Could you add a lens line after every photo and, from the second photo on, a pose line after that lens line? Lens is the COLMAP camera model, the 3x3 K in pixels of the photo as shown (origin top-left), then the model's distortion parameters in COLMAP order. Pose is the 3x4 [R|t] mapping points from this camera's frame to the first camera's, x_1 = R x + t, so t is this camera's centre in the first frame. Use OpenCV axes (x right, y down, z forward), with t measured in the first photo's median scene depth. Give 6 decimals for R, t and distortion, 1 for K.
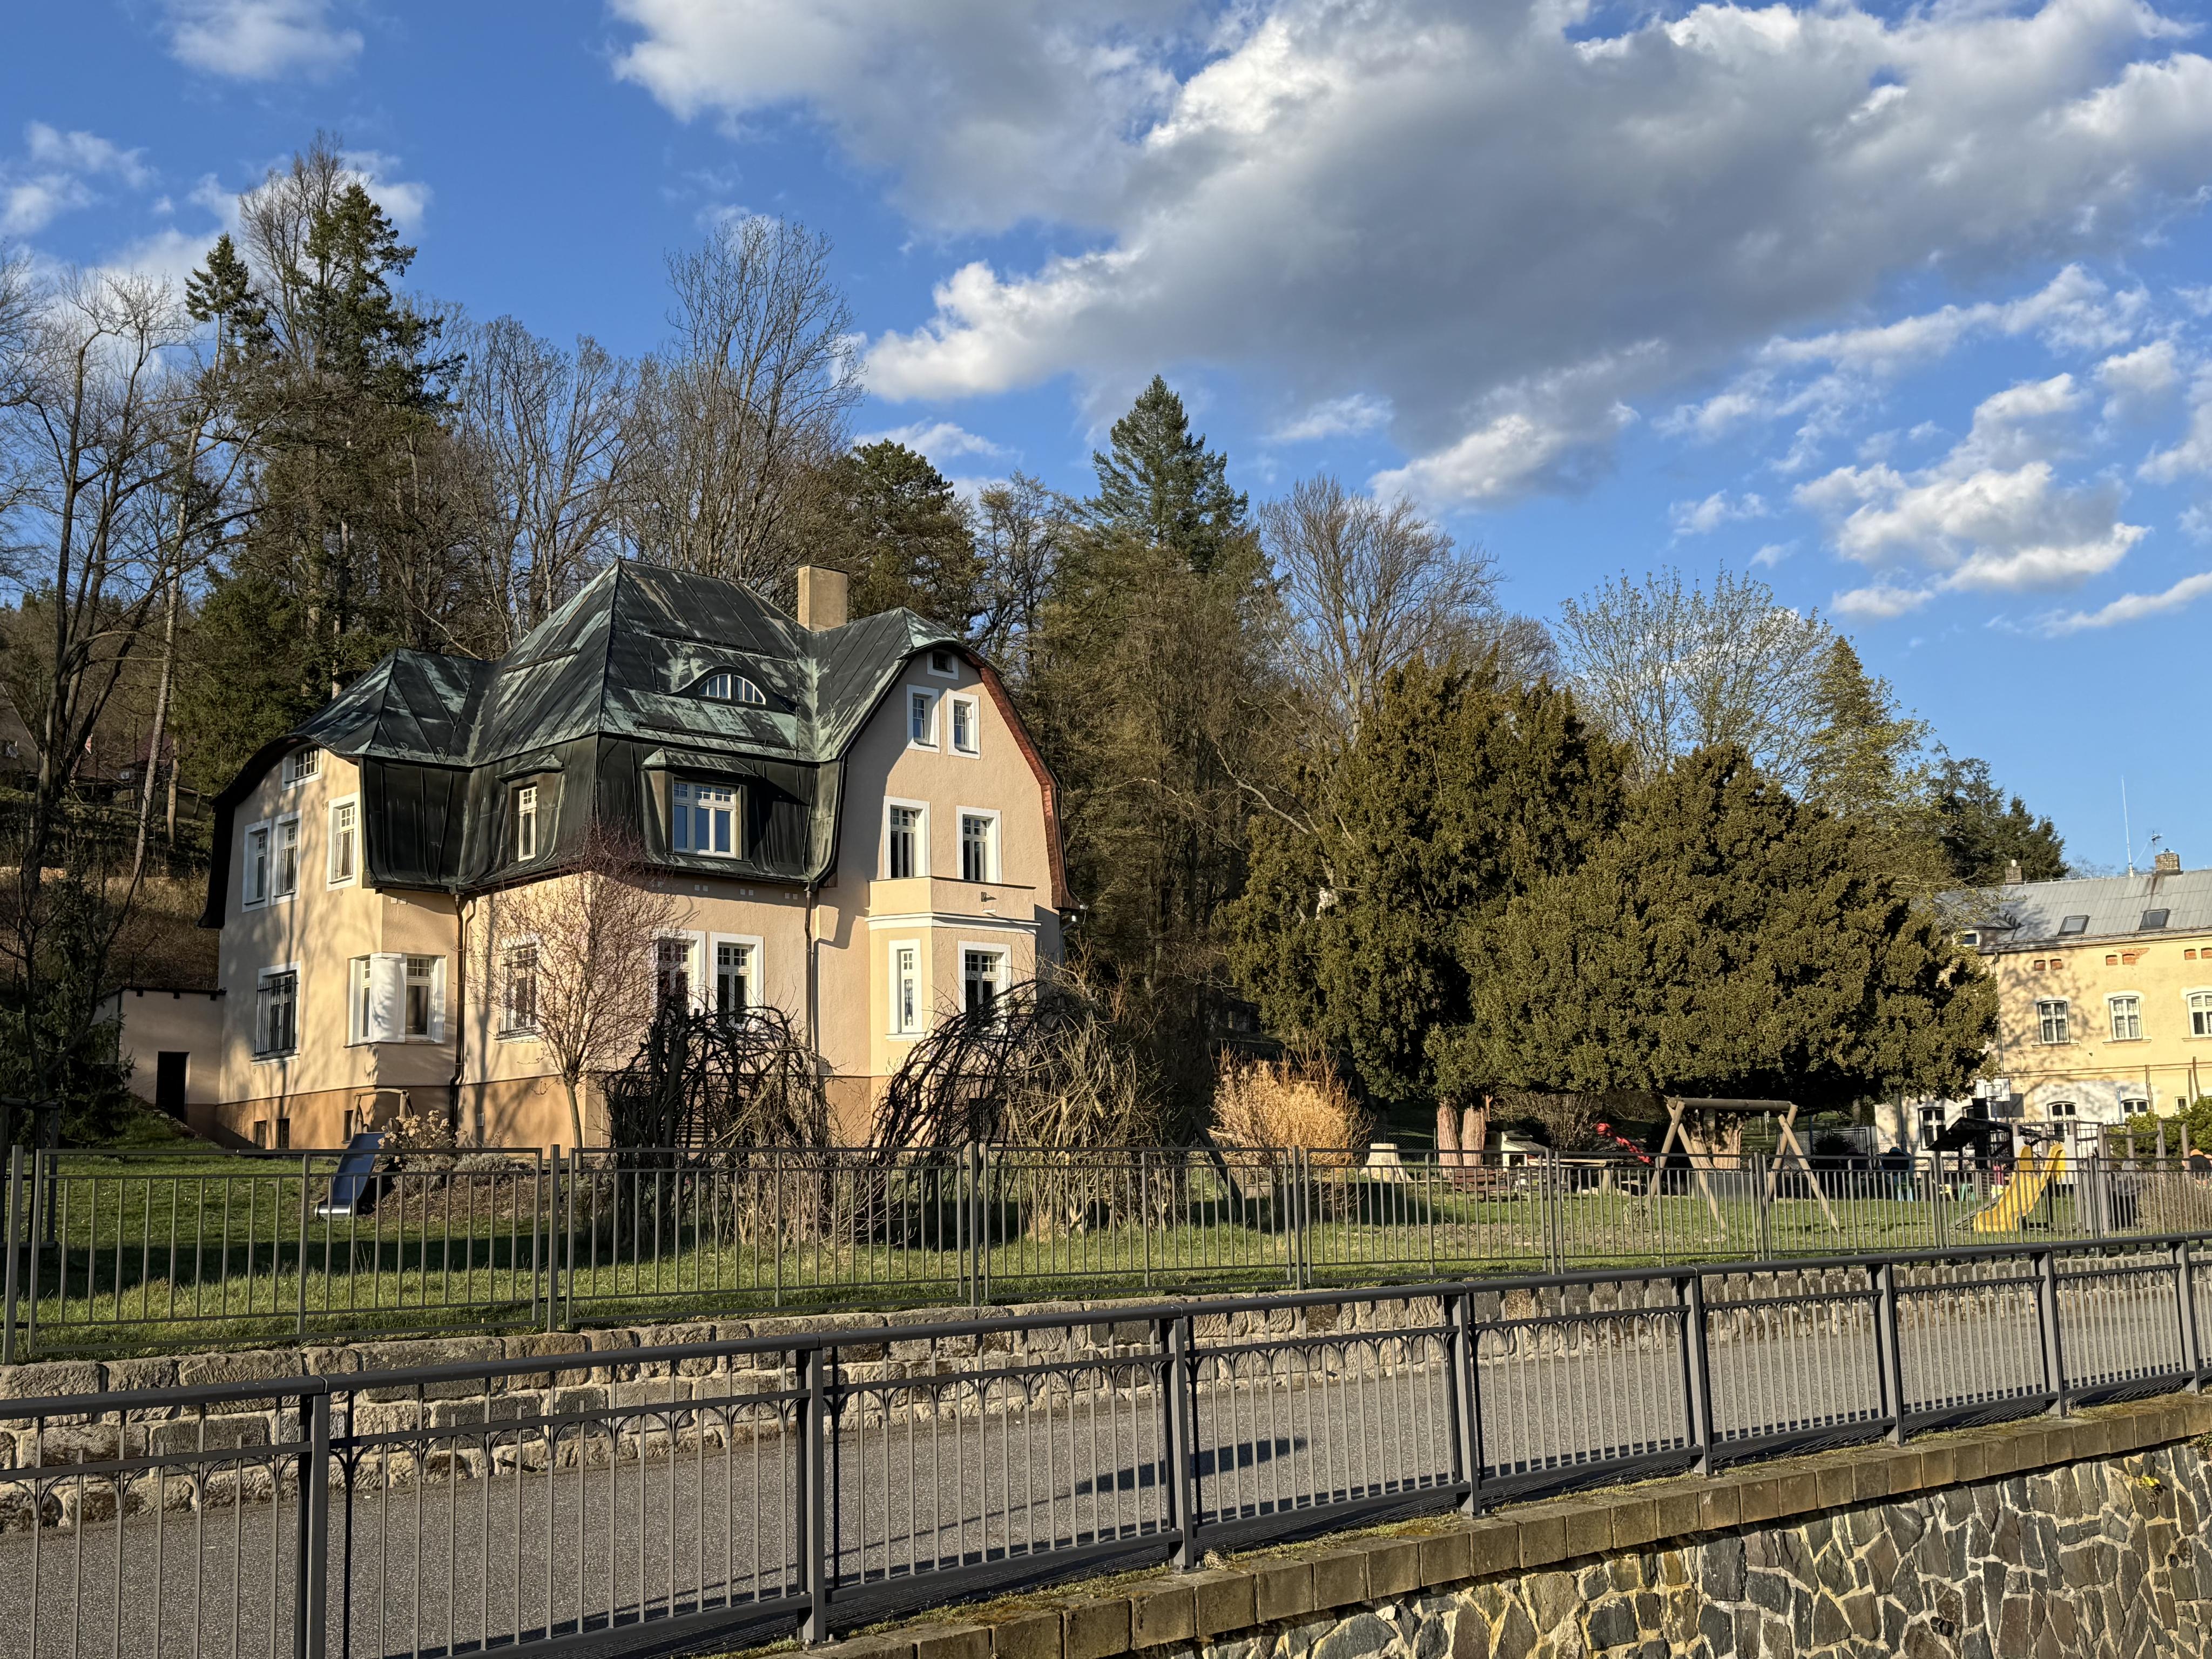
lens RADIAL K [[2533.0, 0, 1106.0], [0, 2533.0, 829.5], [0, 0, 1]] dist [0.120706, -0.033982]
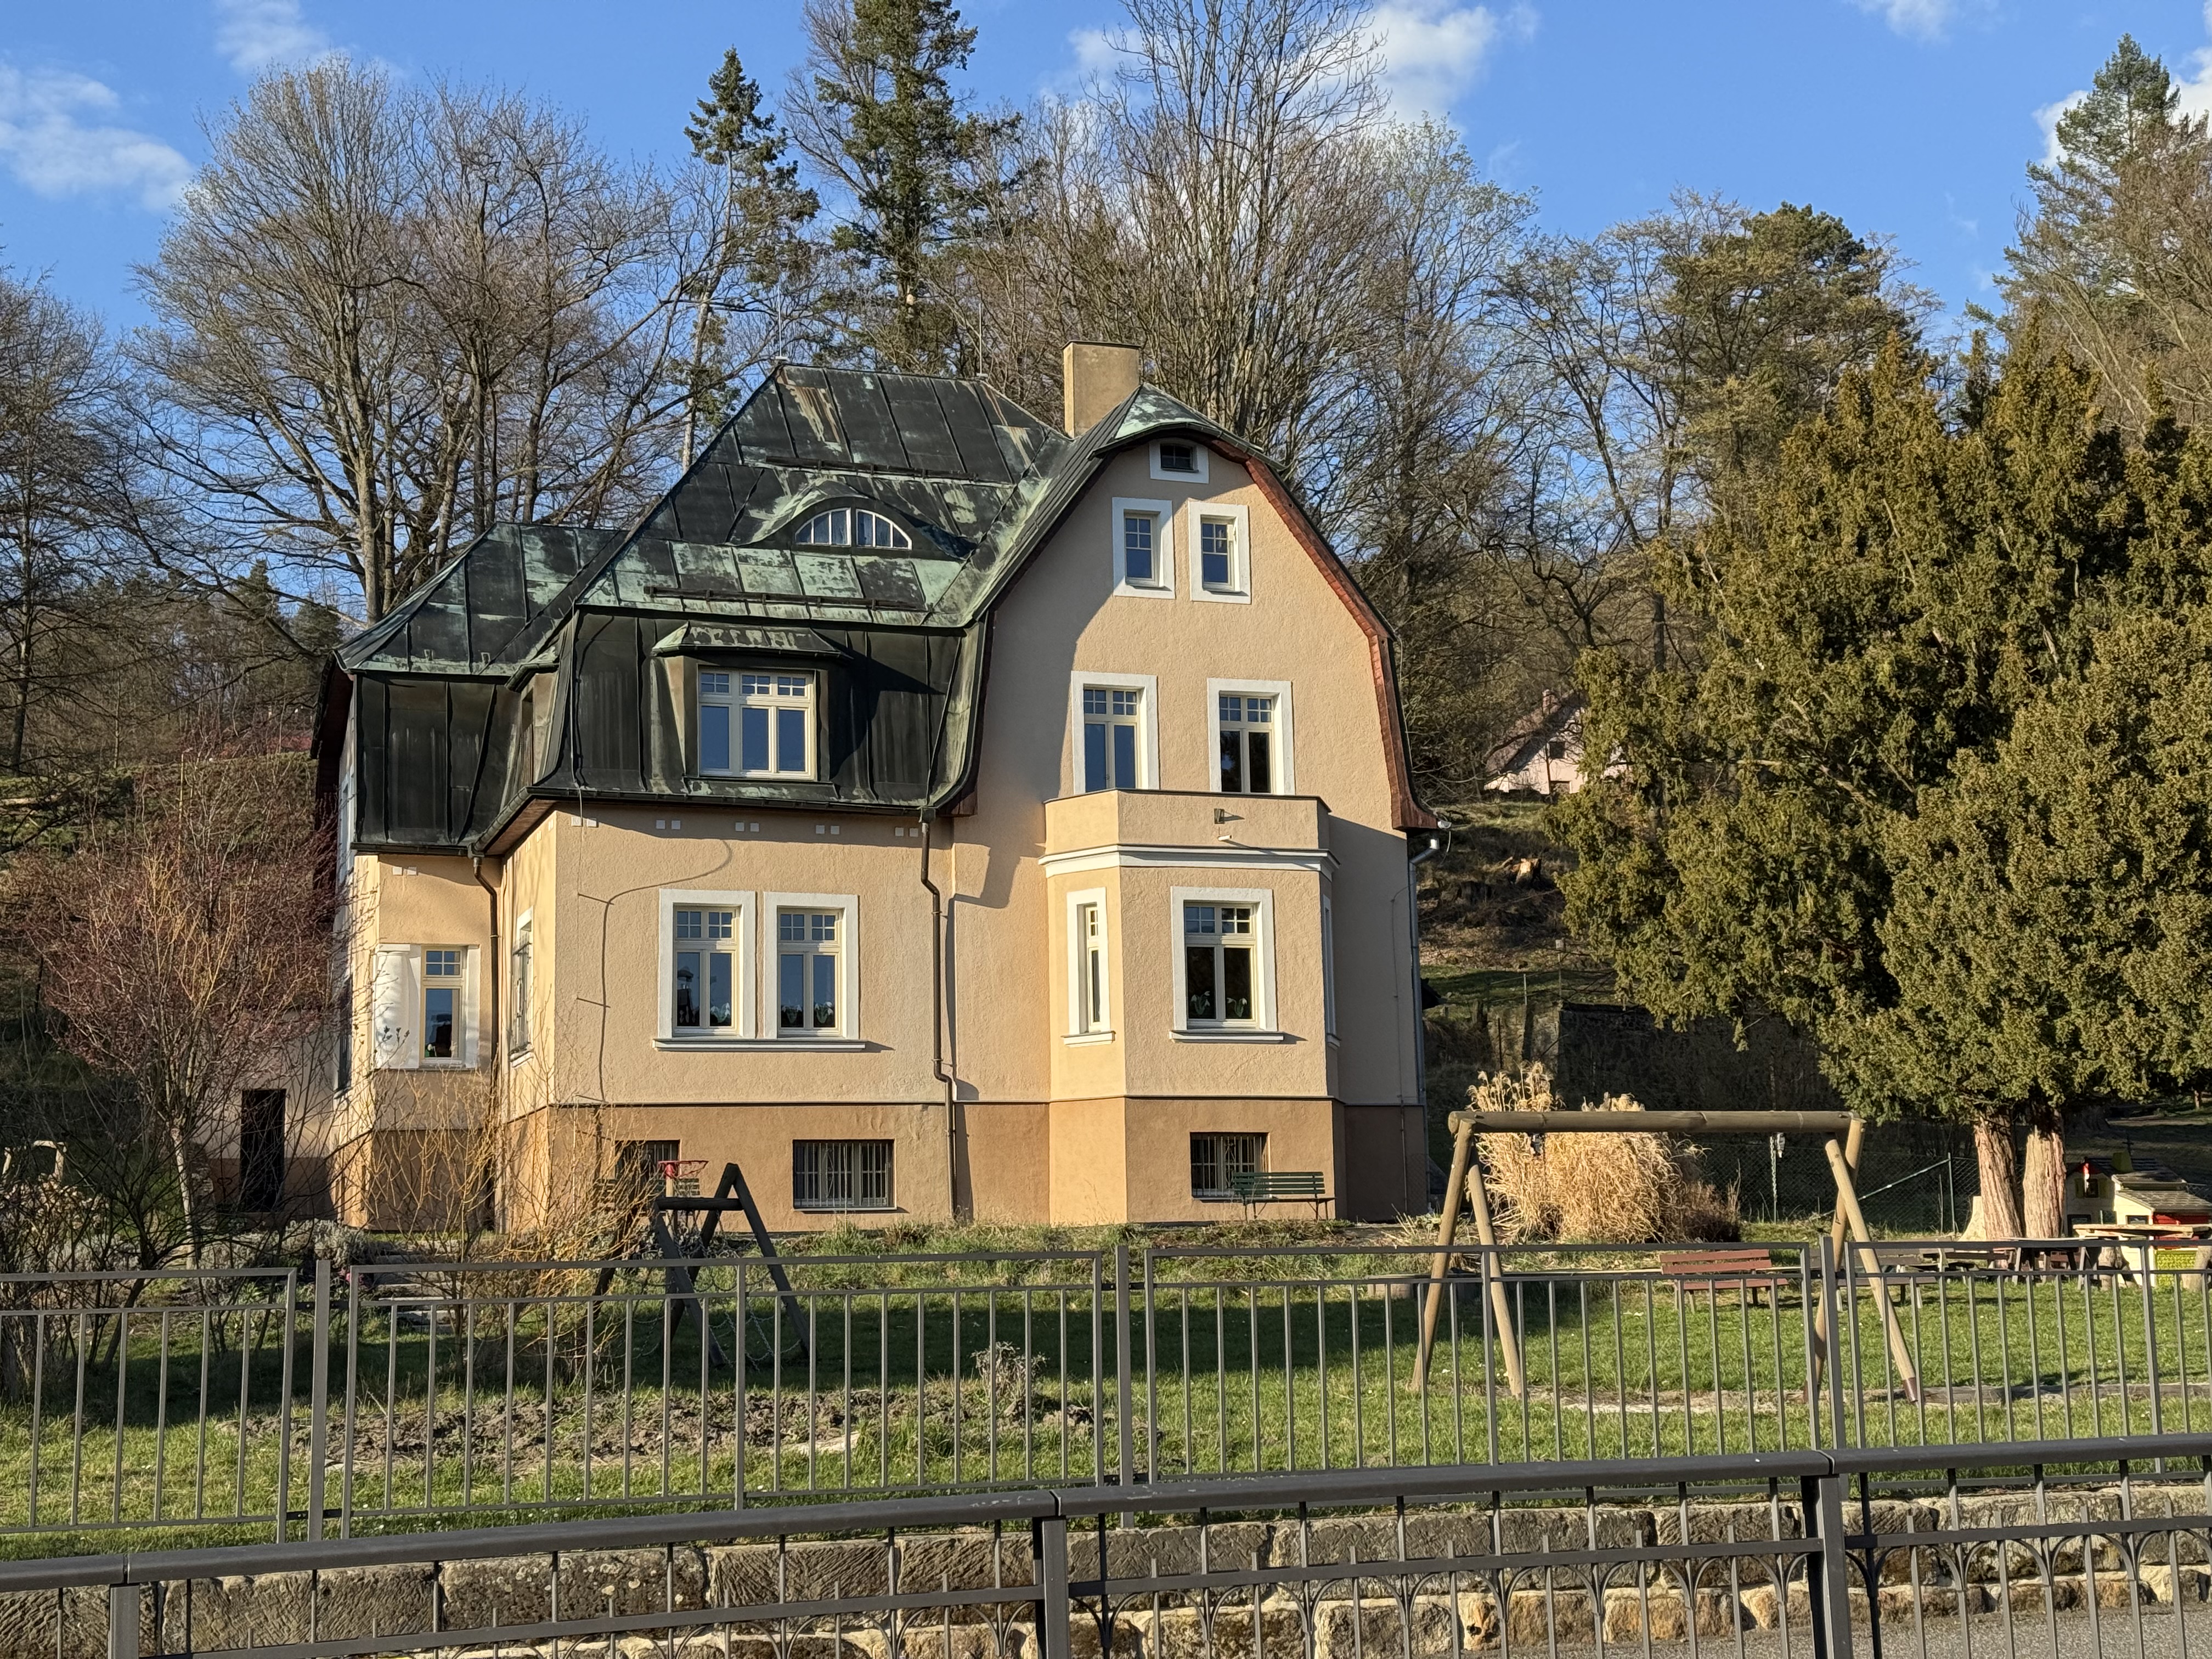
lens RADIAL K [[3134.8, 0, 1106.0], [0, 3134.8, 829.5], [0, 0, 1]] dist [0.141971, -0.108004]
pose [[0.901563, -0.061191, -0.428298, 0.267166], [0.065019, 0.997868, -0.005701, 0.033057], [0.427734, -0.022708, 0.903619, 0.280788]]
